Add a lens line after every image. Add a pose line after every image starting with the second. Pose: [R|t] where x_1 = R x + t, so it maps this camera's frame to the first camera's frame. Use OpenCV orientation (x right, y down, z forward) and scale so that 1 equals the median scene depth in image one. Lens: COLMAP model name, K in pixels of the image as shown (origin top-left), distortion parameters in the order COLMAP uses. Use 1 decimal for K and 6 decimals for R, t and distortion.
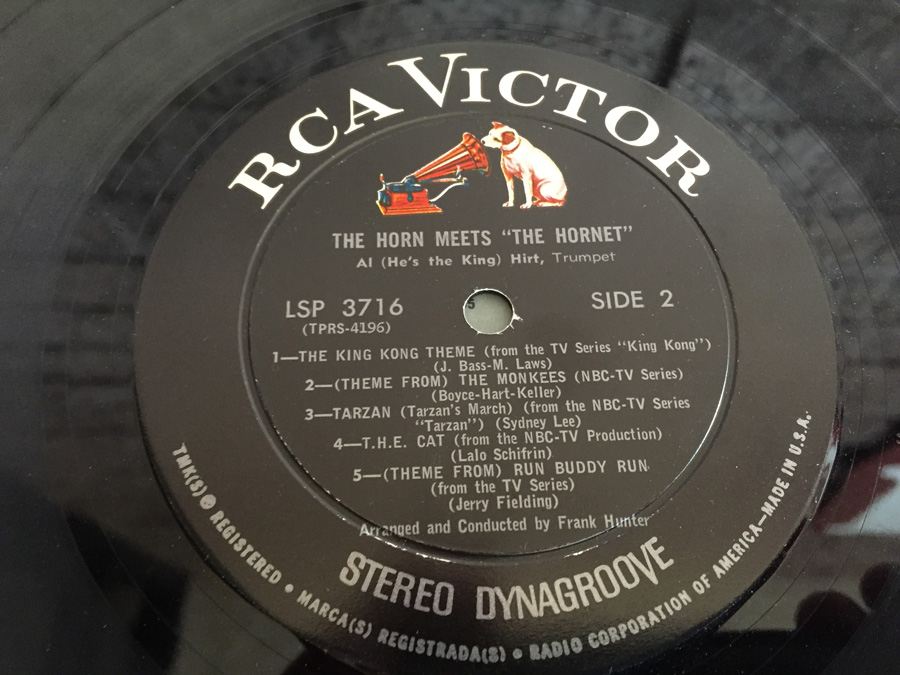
lens RADIAL K [[811.6, 0, 453.4], [0, 811.6, 336.4], [0, 0, 1]] dist [0.040292, -0.024102]
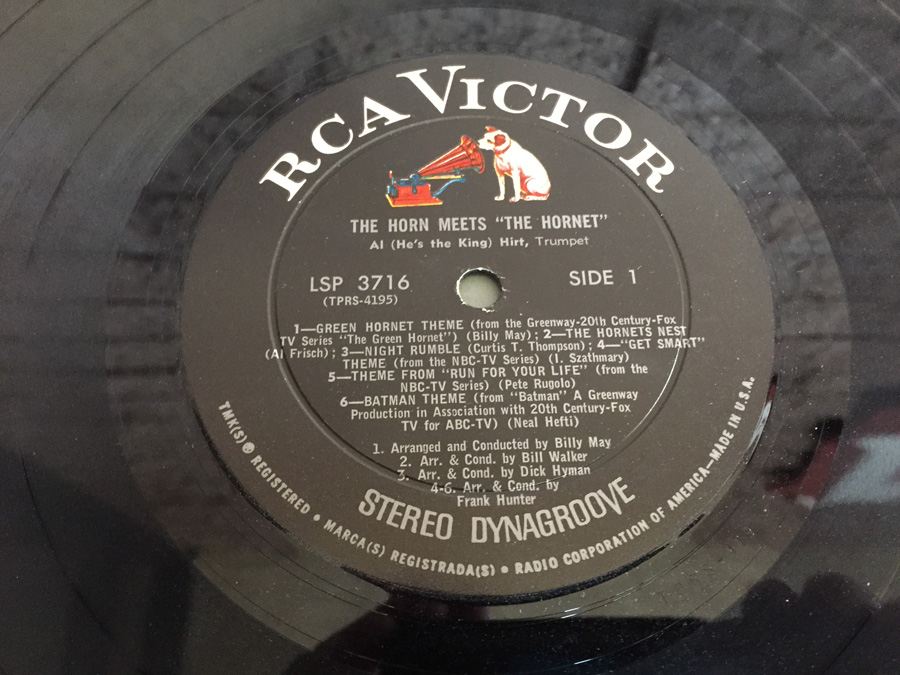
lens RADIAL K [[811.6, 0, 447.7], [0, 811.6, 334.2], [0, 0, 1]] dist [0.040292, -0.024102]
pose [[0.999983, 0.002454, -0.005225, -0.001553], [-0.002367, 0.999860, 0.016559, 0.014092], [0.005265, -0.016546, 0.999849, -0.182486]]
